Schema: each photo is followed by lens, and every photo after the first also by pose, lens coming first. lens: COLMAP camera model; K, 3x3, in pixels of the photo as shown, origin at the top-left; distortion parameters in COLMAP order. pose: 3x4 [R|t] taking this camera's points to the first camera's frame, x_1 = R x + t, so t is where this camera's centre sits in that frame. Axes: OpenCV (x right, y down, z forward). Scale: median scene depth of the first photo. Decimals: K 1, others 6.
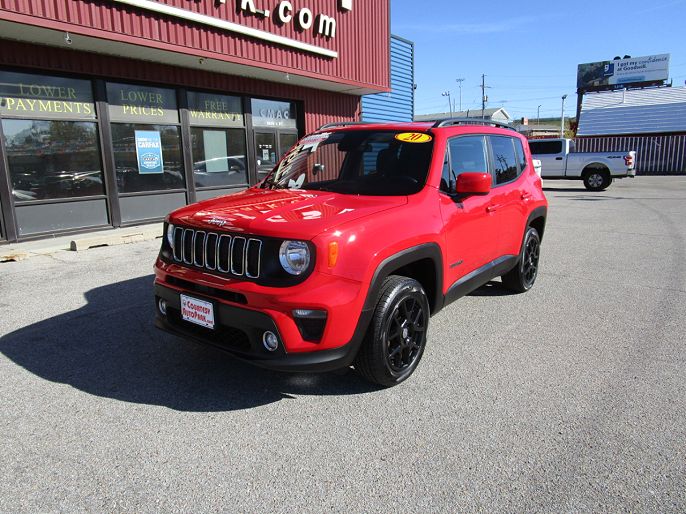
lens RADIAL K [[490.4, 0, 342.2], [0, 490.4, 267.9], [0, 0, 1]] dist [-0.017660, 0.001612]
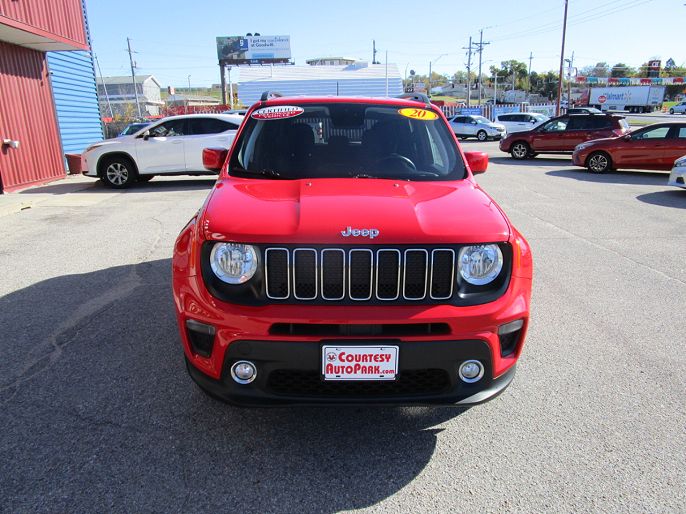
lens RADIAL K [[490.4, 0, 342.2], [0, 490.4, 267.9], [0, 0, 1]] dist [-0.017660, 0.001612]
pose [[0.778627, -0.172359, 0.603350, -0.125070], [0.137250, 0.985033, 0.104272, -0.021425], [-0.612292, 0.001621, 0.790630, 0.079747]]
